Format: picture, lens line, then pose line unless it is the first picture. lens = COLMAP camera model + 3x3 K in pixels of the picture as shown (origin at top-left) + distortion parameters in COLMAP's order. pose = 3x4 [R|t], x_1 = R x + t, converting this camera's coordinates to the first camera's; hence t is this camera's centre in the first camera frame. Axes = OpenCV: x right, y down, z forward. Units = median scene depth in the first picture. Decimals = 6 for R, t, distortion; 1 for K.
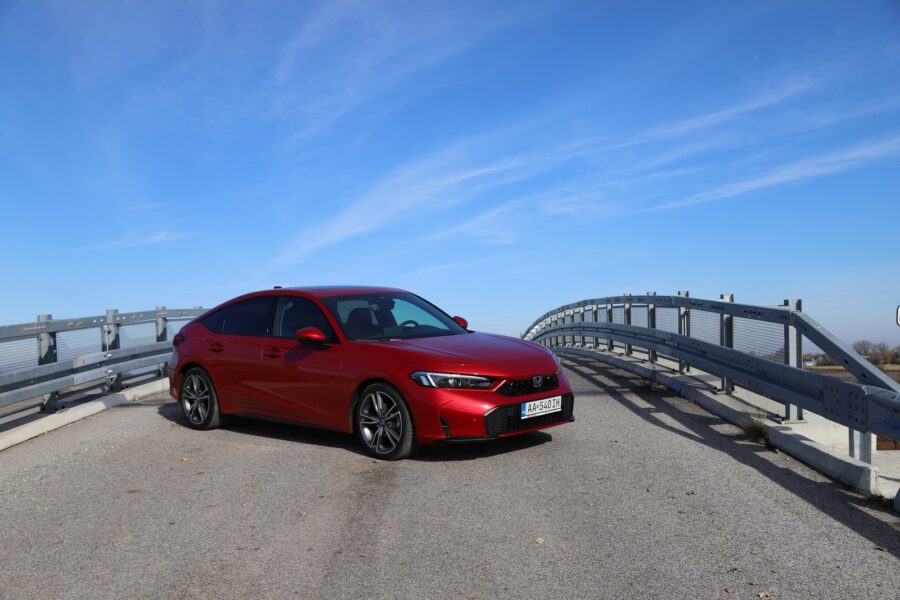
lens RADIAL K [[951.6, 0, 447.7], [0, 951.6, 294.6], [0, 0, 1]] dist [0.036094, 0.000000]
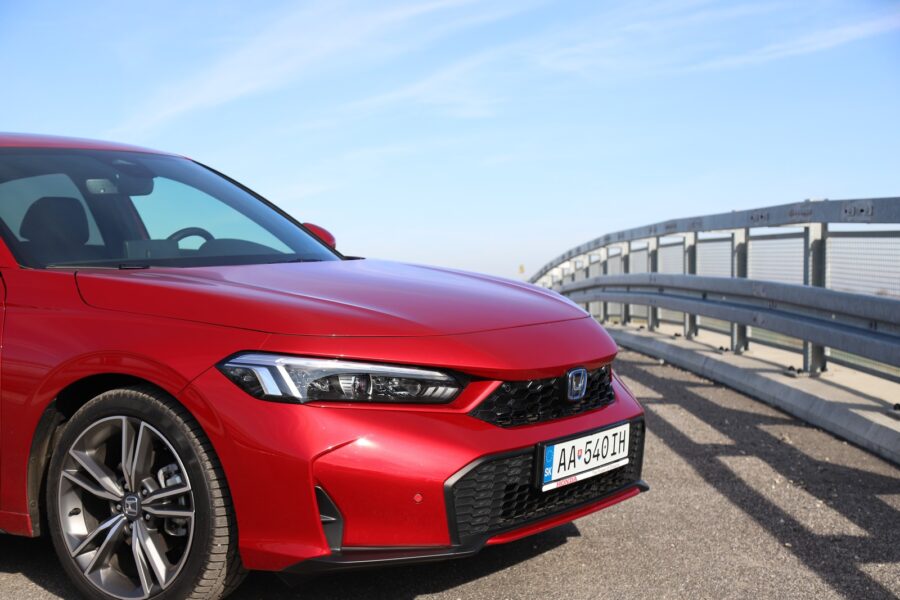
lens RADIAL K [[1501.7, 0, 447.6], [0, 1501.7, 296.0], [0, 0, 1]] dist [0.111711, 0.000000]
pose [[0.983575, 0.010803, 0.180177, -0.046234], [-0.016475, 0.999414, 0.030015, 0.035129], [-0.179747, -0.032491, 0.983176, 0.379526]]
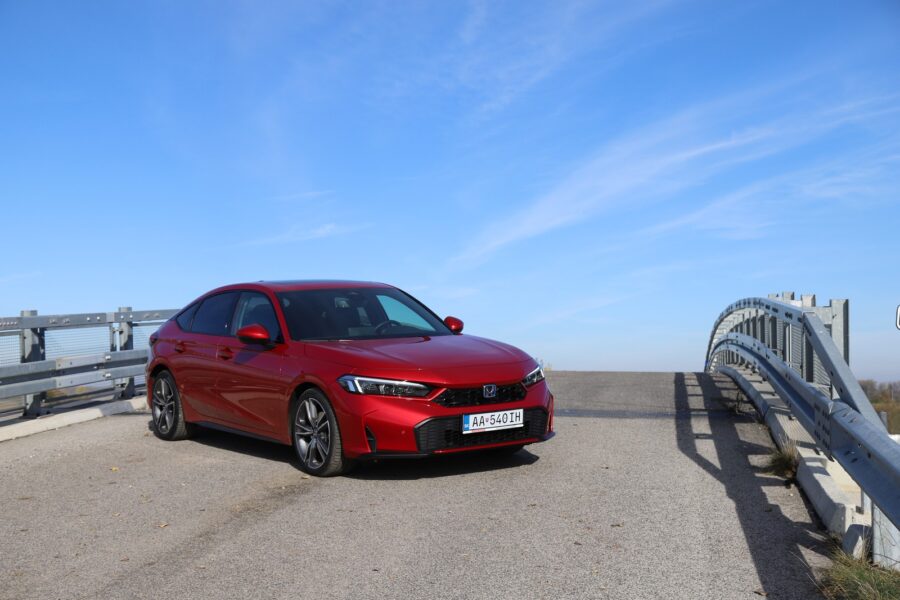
lens RADIAL K [[1176.8, 0, 456.6], [0, 1176.8, 310.5], [0, 0, 1]] dist [0.132341, 0.000000]
pose [[0.979478, 0.011625, -0.201215, 0.230997], [-0.010252, 0.999917, 0.007864, 0.009156], [0.201289, -0.005640, 0.979516, -0.033781]]
